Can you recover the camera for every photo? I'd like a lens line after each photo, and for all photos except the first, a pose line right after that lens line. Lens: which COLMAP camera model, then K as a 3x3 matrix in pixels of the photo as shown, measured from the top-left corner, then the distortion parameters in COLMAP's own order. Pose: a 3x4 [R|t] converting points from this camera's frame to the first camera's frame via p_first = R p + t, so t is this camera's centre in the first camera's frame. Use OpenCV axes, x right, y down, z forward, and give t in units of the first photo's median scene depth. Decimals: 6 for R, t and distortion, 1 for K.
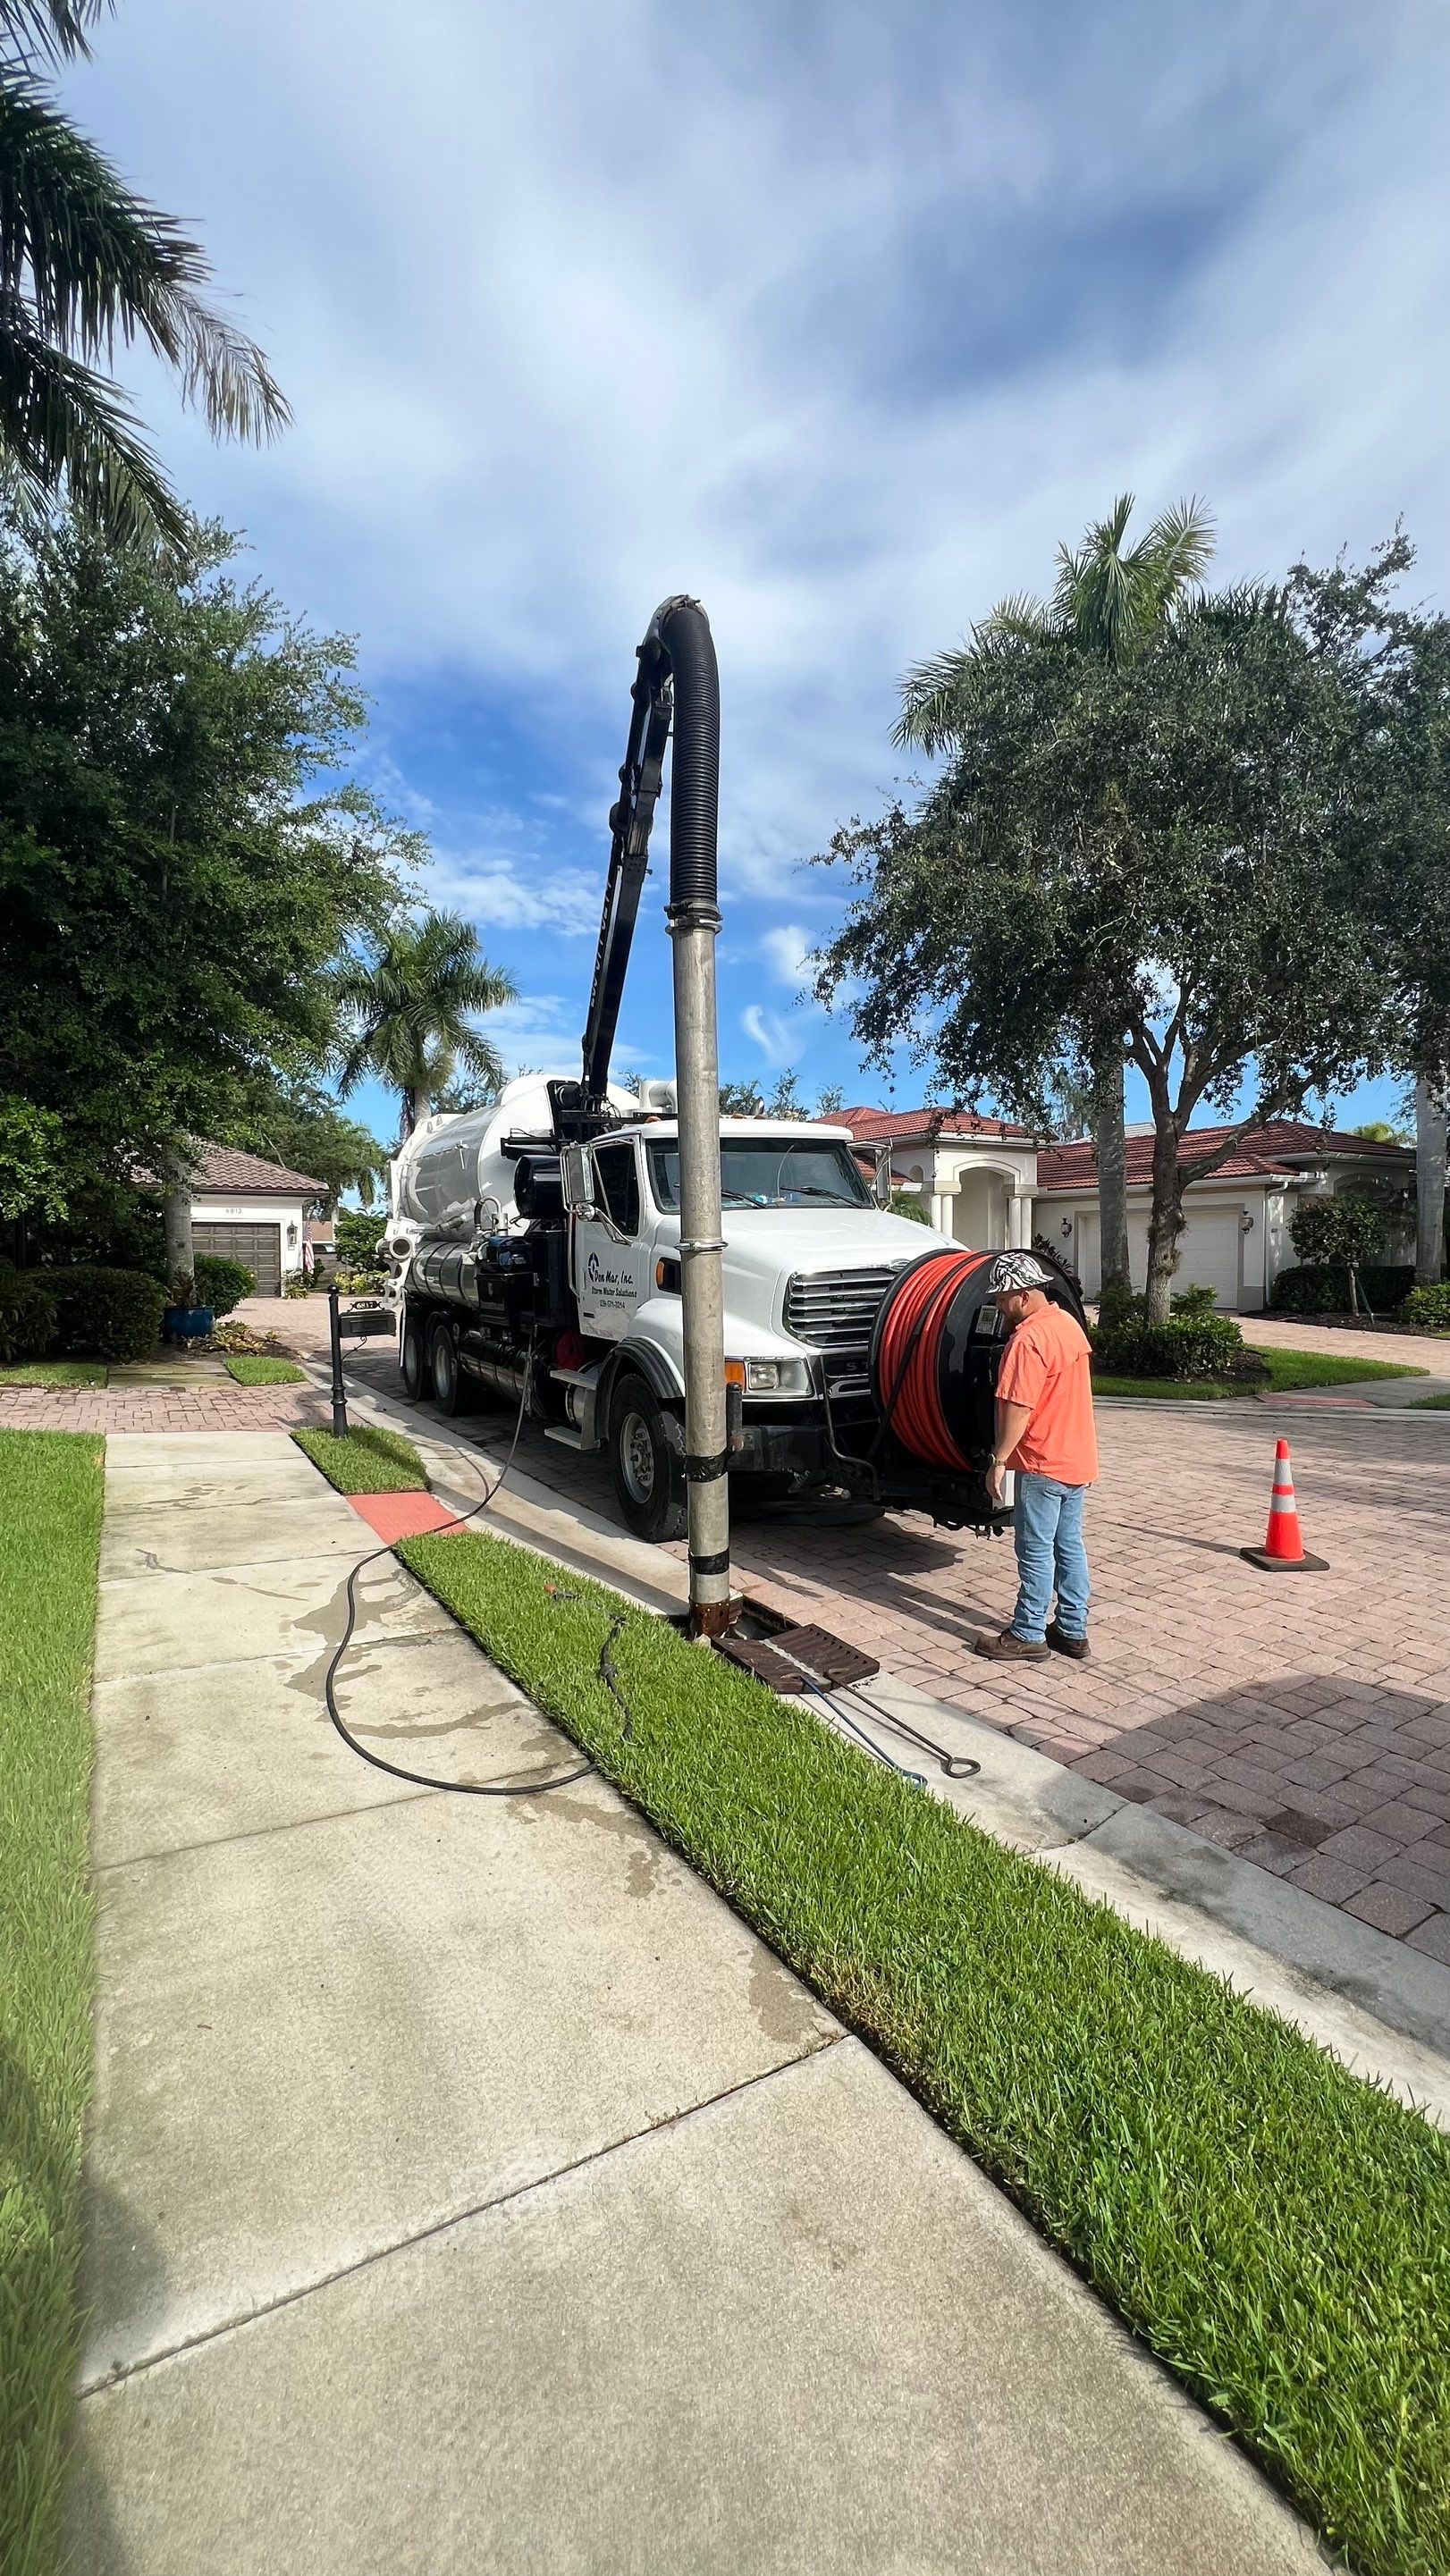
lens RADIAL K [[1028.1, 0, 729.4], [0, 1028.1, 1282.3], [0, 0, 1]] dist [-0.005263, 0.001366]
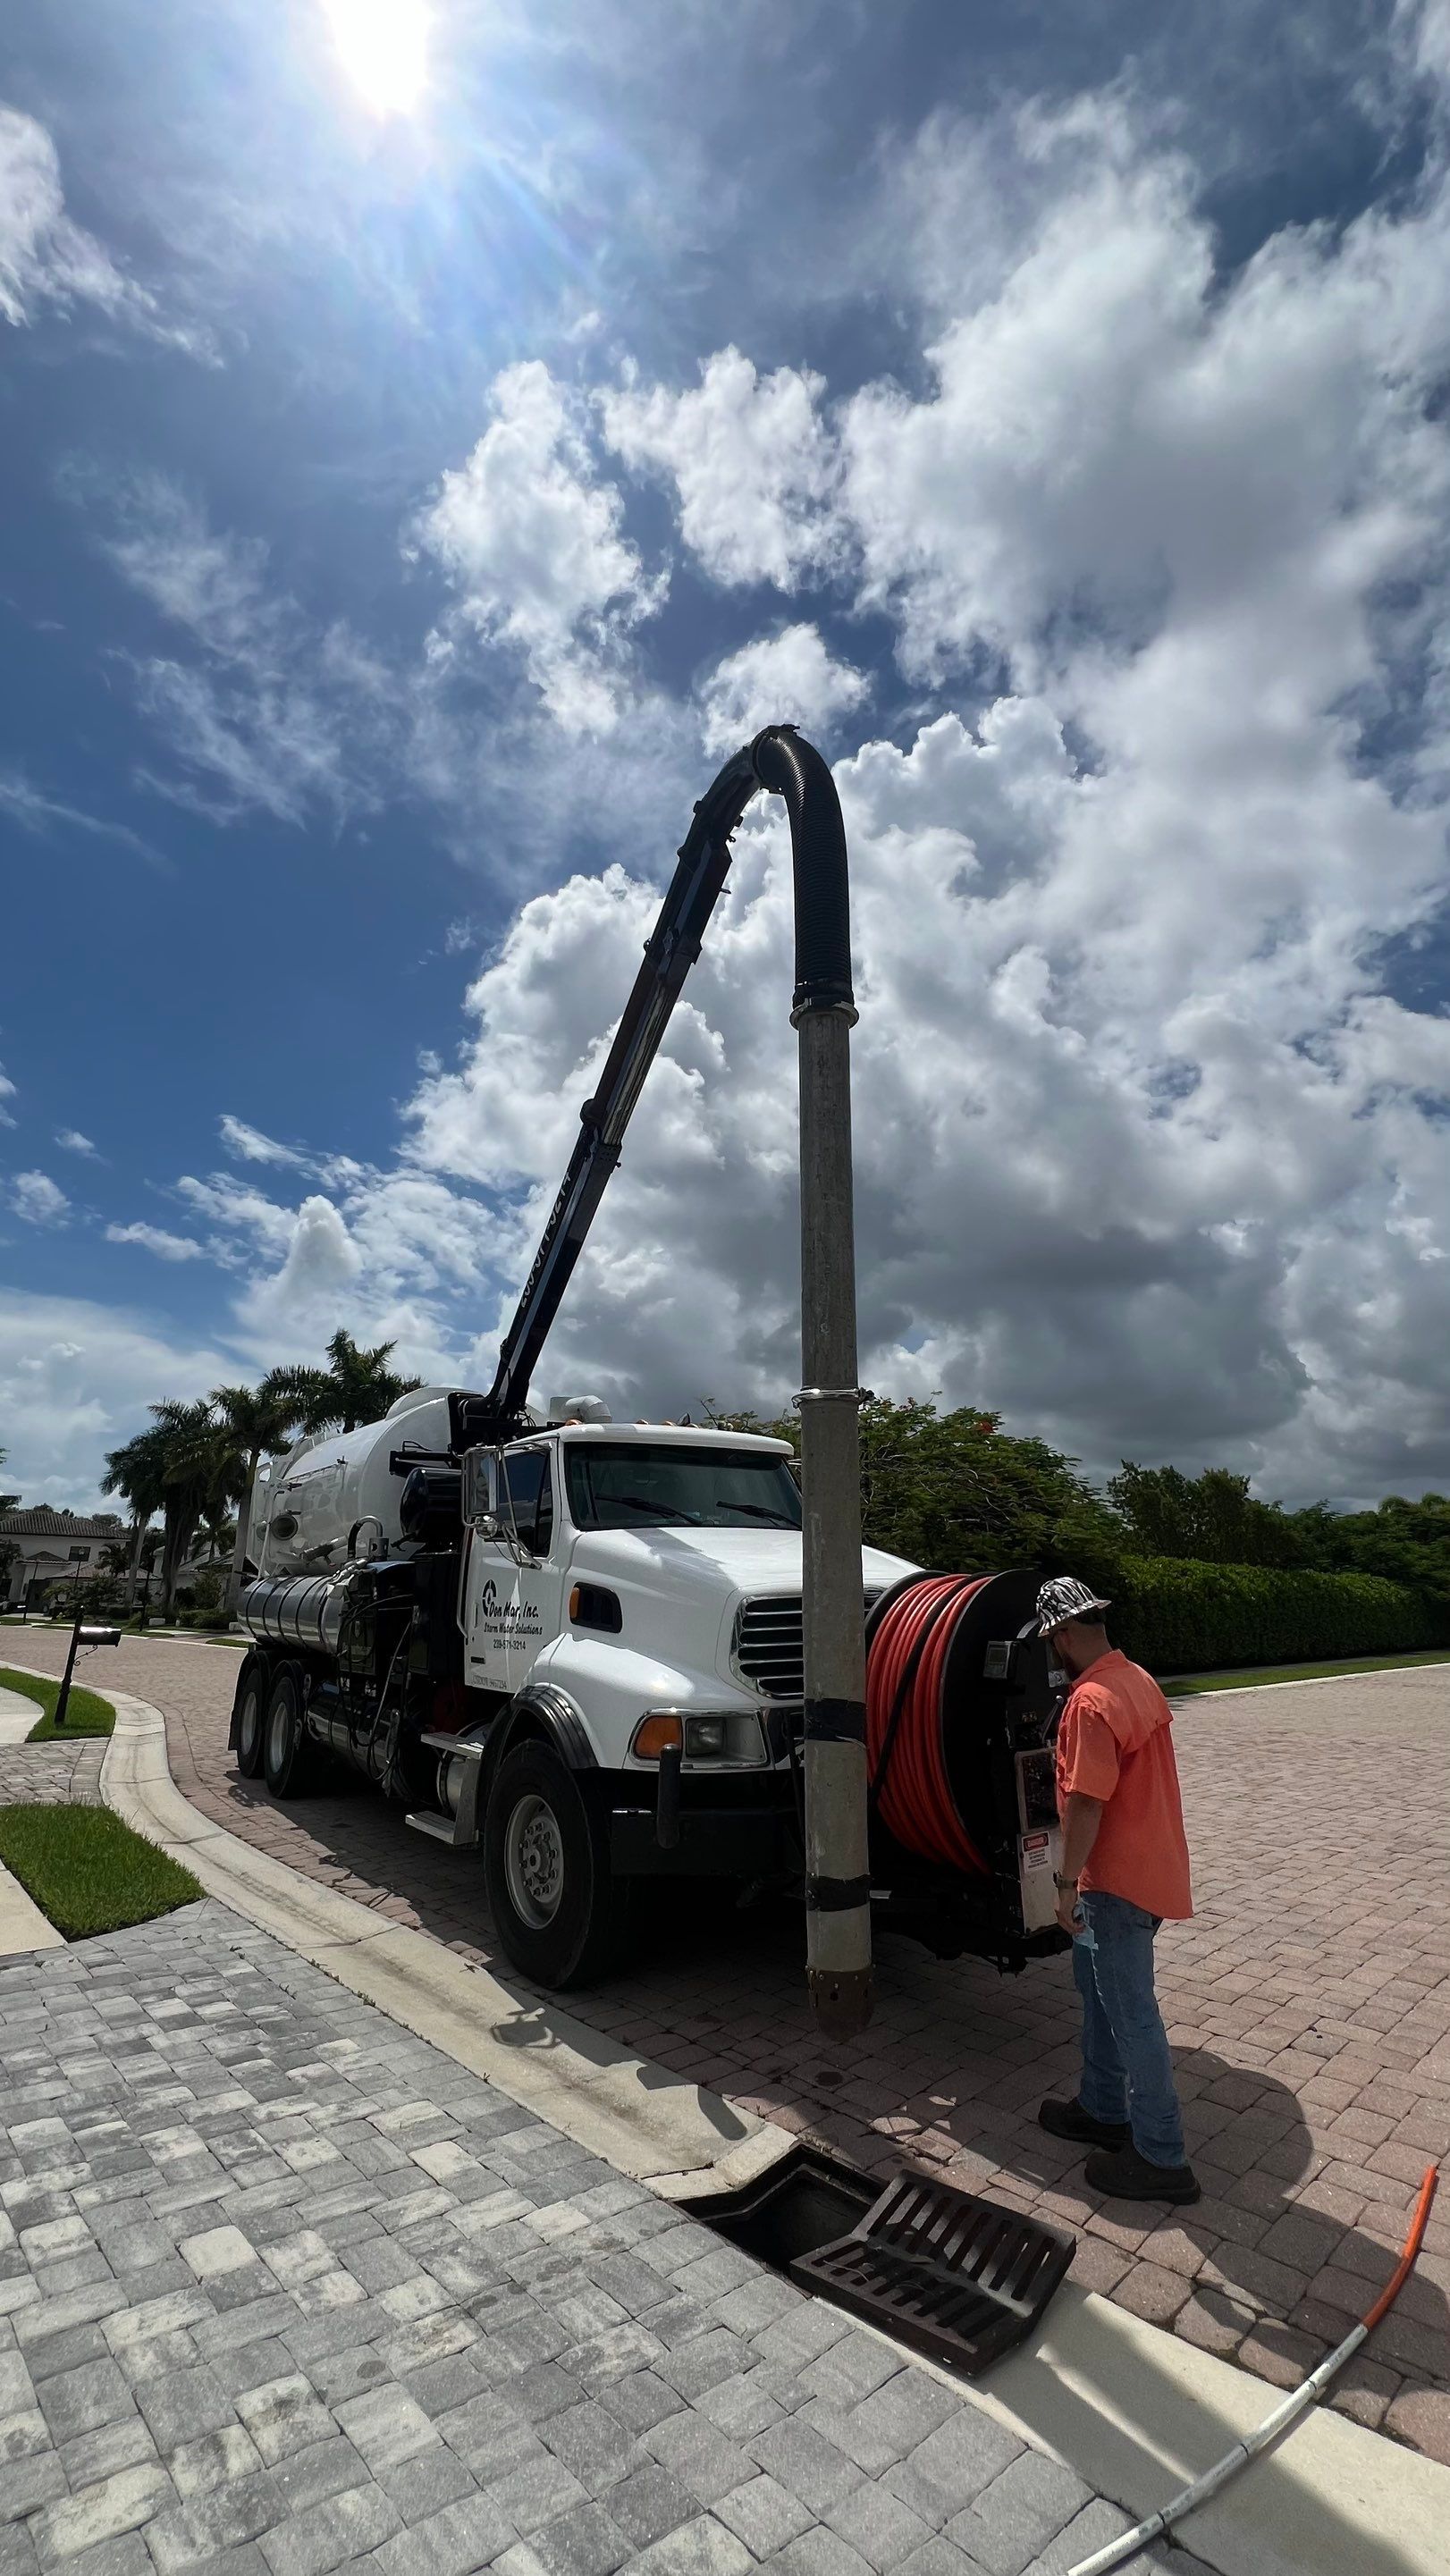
lens RADIAL K [[1028.1, 0, 729.5], [0, 1028.1, 1280.9], [0, 0, 1]] dist [-0.005263, 0.001366]
pose [[0.994402, 0.042528, 0.096730, -0.026813], [-0.008076, 0.943341, -0.331726, 0.015271], [-0.105357, 0.329088, 0.938403, 0.102402]]
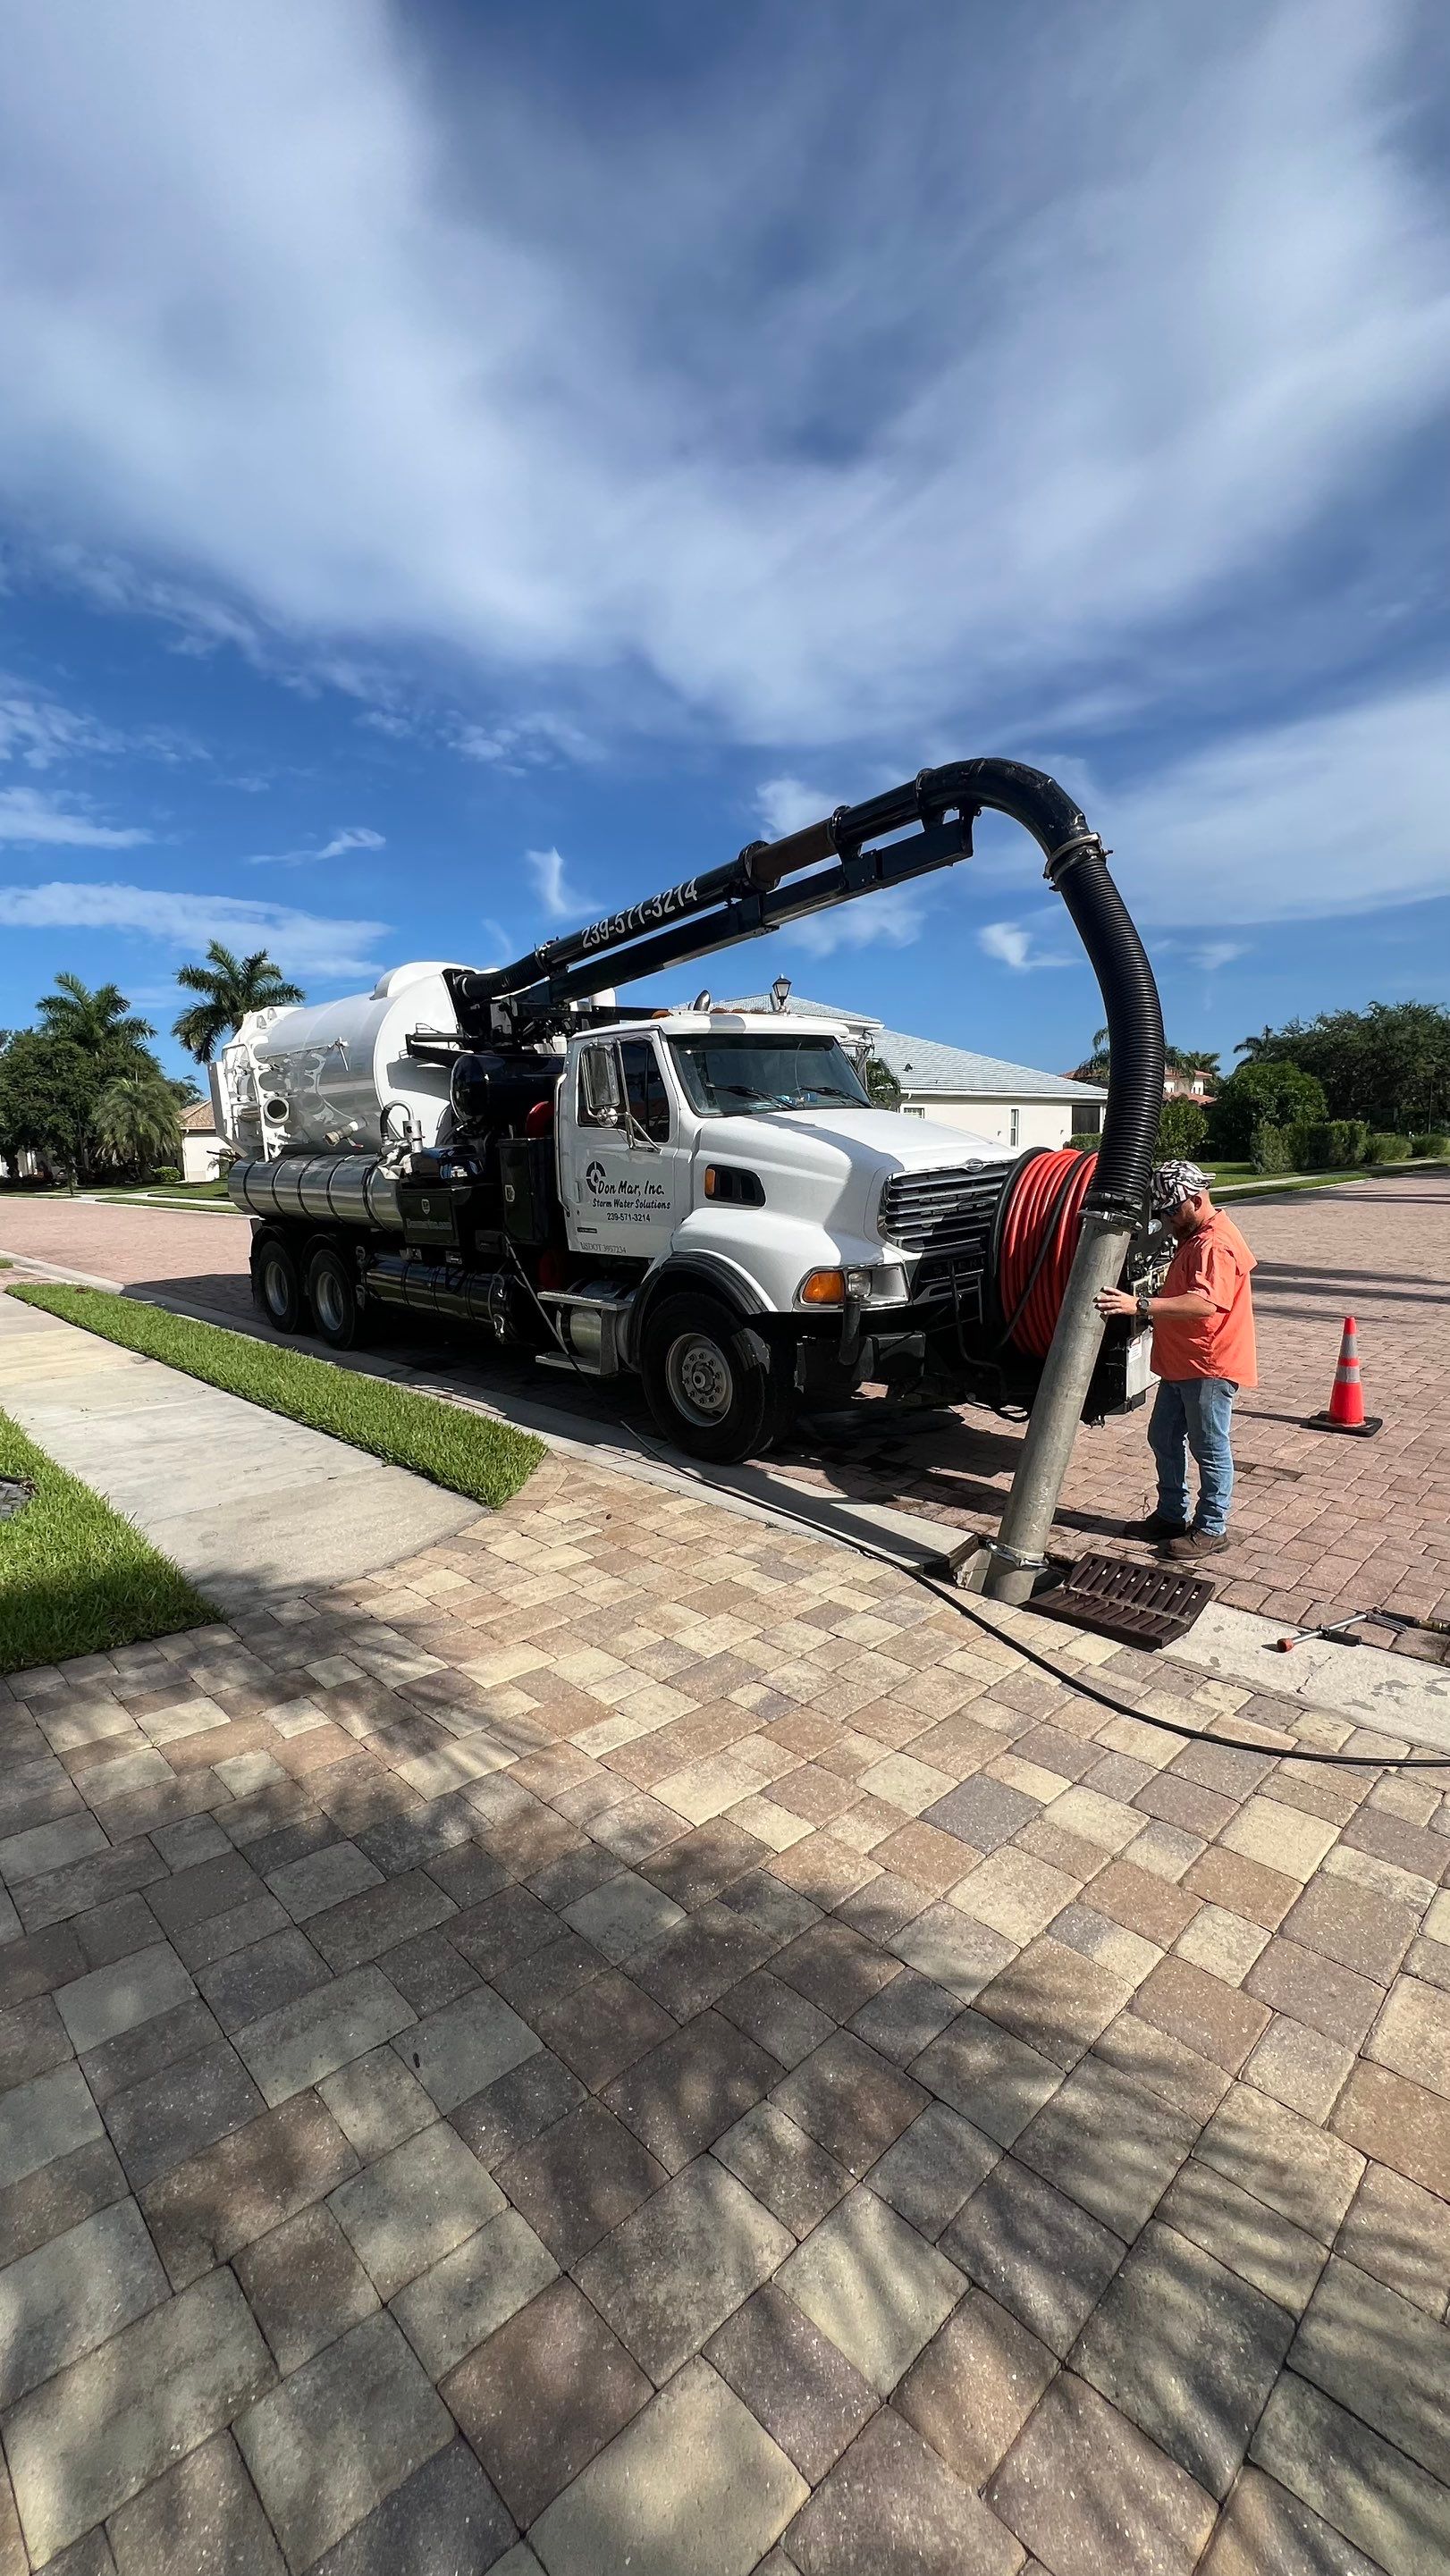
lens RADIAL K [[1028.1, 0, 733.8], [0, 1028.1, 1278.4], [0, 0, 1]] dist [-0.005263, 0.001366]
pose [[0.963478, -0.059481, 0.261096, -0.228538], [0.034958, 0.994613, 0.097585, -0.009132], [-0.265494, -0.084894, 0.960368, 0.068639]]
